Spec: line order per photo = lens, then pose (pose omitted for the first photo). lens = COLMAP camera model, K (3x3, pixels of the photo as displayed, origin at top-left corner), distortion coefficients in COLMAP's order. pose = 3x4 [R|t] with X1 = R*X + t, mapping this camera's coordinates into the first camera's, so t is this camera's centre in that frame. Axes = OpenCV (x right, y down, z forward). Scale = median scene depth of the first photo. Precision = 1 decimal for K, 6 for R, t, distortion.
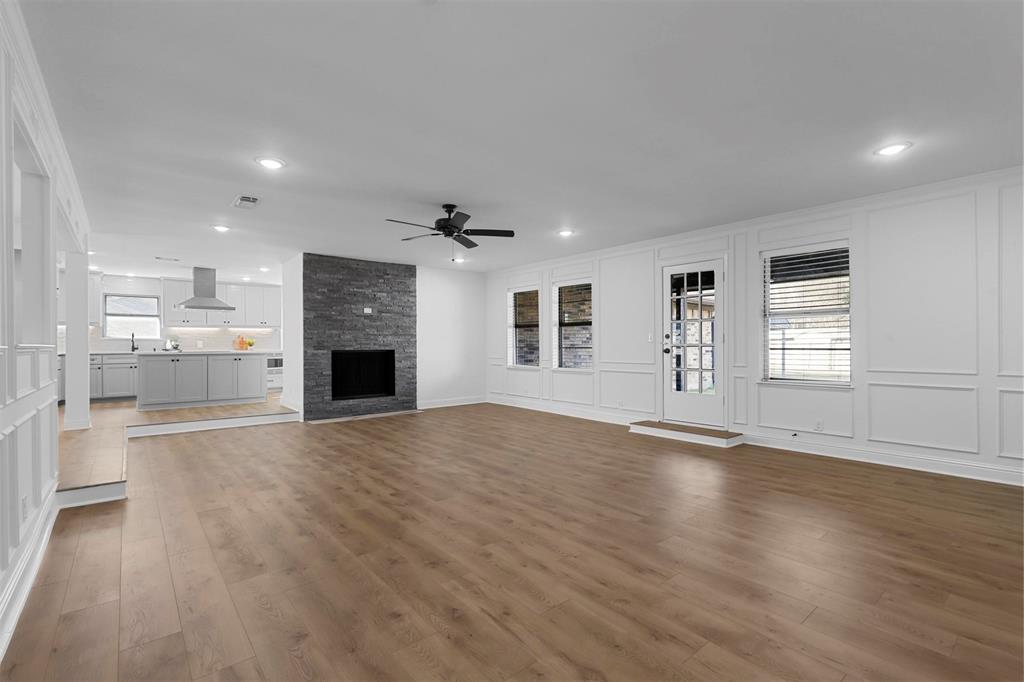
lens RADIAL K [[461.9, 0, 509.6], [0, 461.9, 344.5], [0, 0, 1]] dist [0.003411, -0.001382]
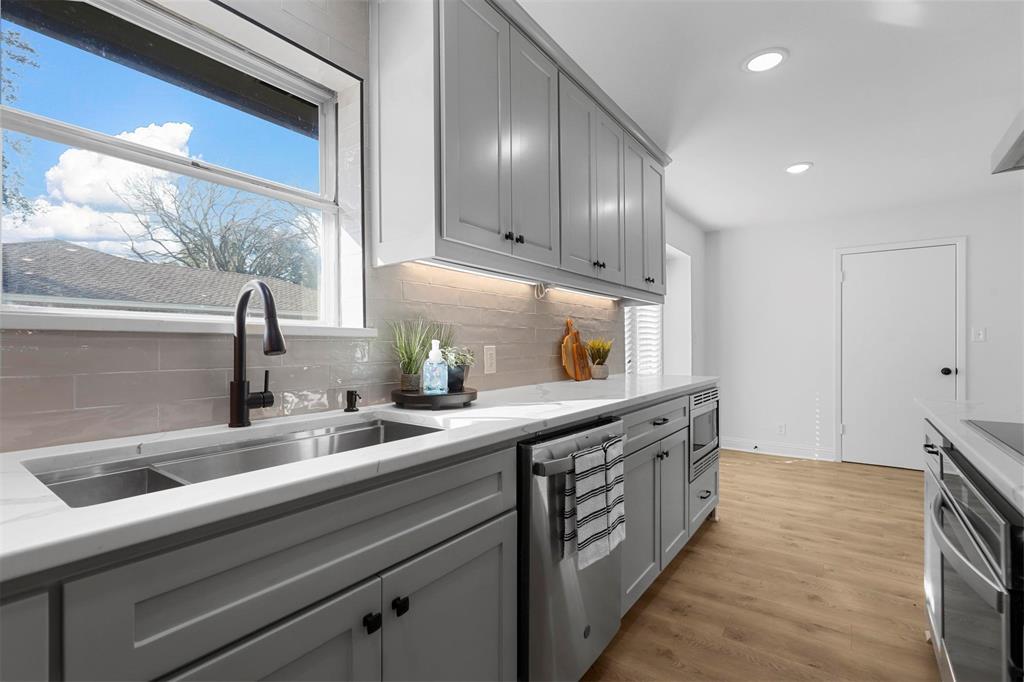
lens RADIAL K [[461.9, 0, 512.8], [0, 461.9, 343.6], [0, 0, 1]] dist [0.003411, -0.001382]
pose [[0.971044, 0.009969, 0.238693, -0.883563], [-0.010146, 0.999948, -0.000489, -0.009980], [-0.238686, -0.001946, 0.971095, 0.977891]]
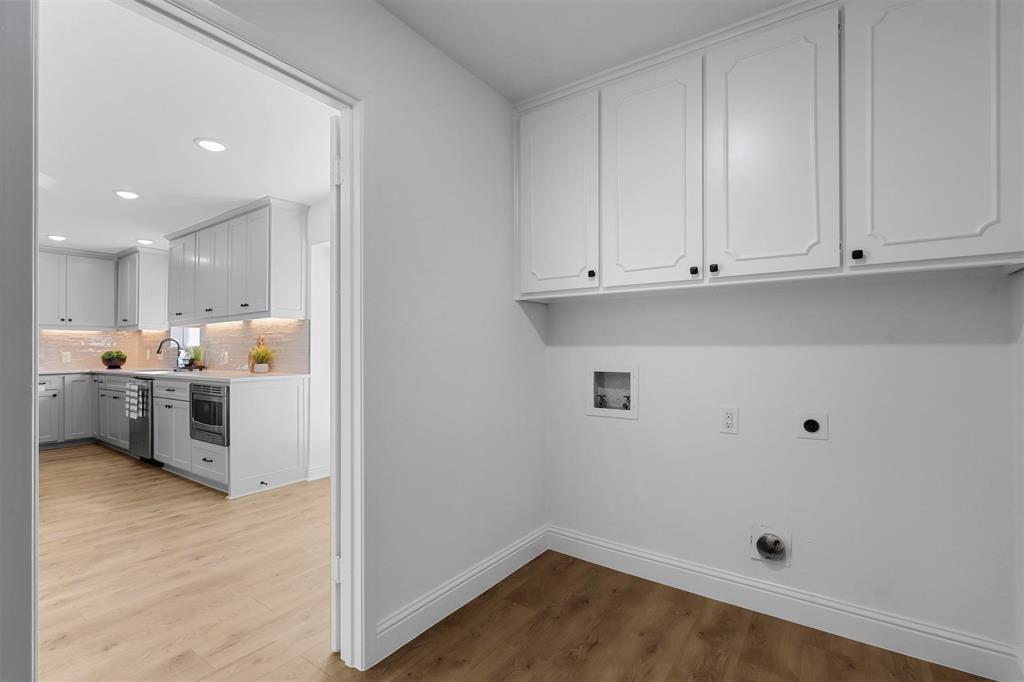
lens RADIAL K [[461.9, 0, 509.9], [0, 461.9, 346.6], [0, 0, 1]] dist [0.003411, -0.001382]
pose [[0.257554, 0.001159, -0.966263, -0.126245], [0.008378, 0.999959, 0.003432, -0.014737], [0.966228, -0.008979, 0.257534, 1.453691]]
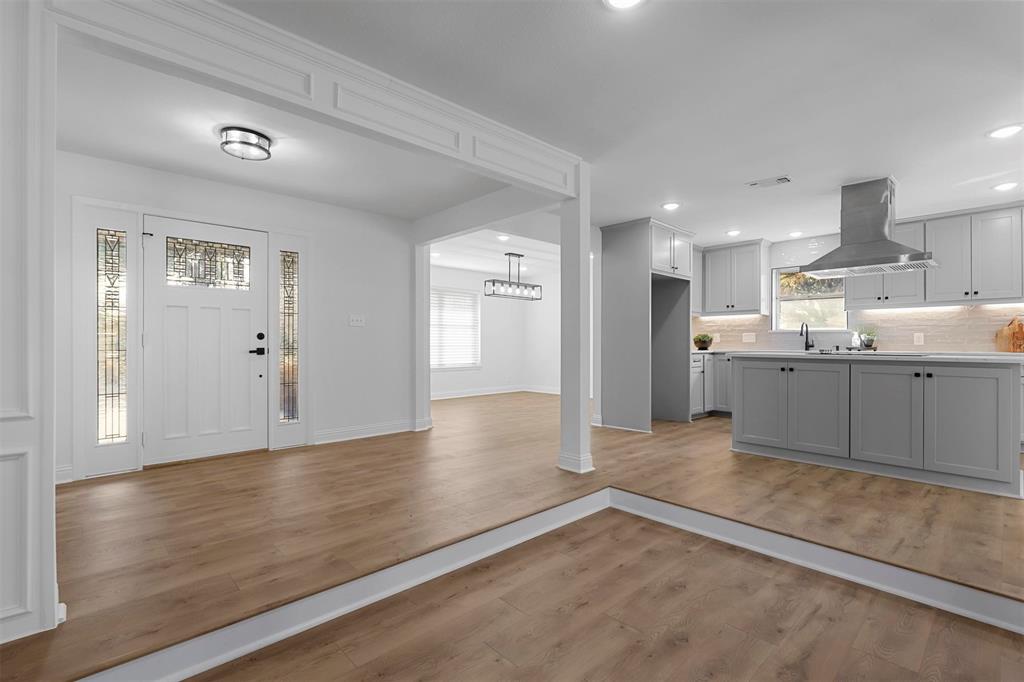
lens RADIAL K [[461.9, 0, 516.7], [0, 461.9, 342.4], [0, 0, 1]] dist [0.003411, -0.001382]
pose [[0.059870, 0.006050, -0.998188, -0.199590], [0.000465, 0.999981, 0.006089, -0.000292], [0.998206, -0.000829, 0.059866, 0.623484]]
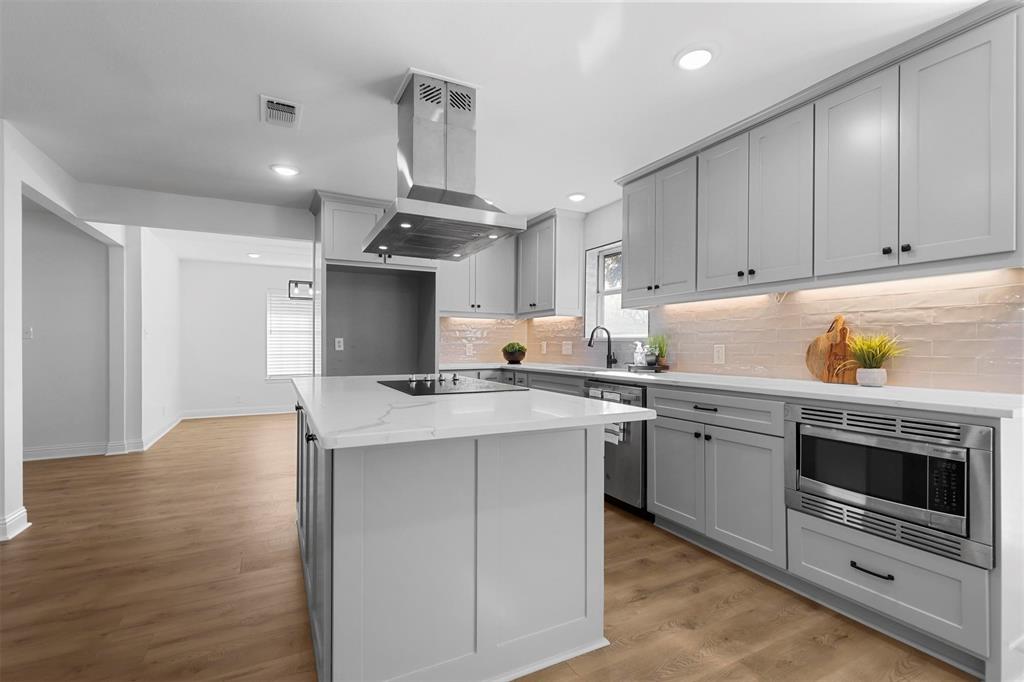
lens RADIAL K [[461.9, 0, 514.0], [0, 461.9, 346.3], [0, 0, 1]] dist [0.003411, -0.001382]
pose [[-0.210725, 0.011195, -0.977481, -0.405753], [0.003388, 0.999937, 0.010722, -0.012368], [0.977540, -0.001053, -0.210749, 1.153732]]
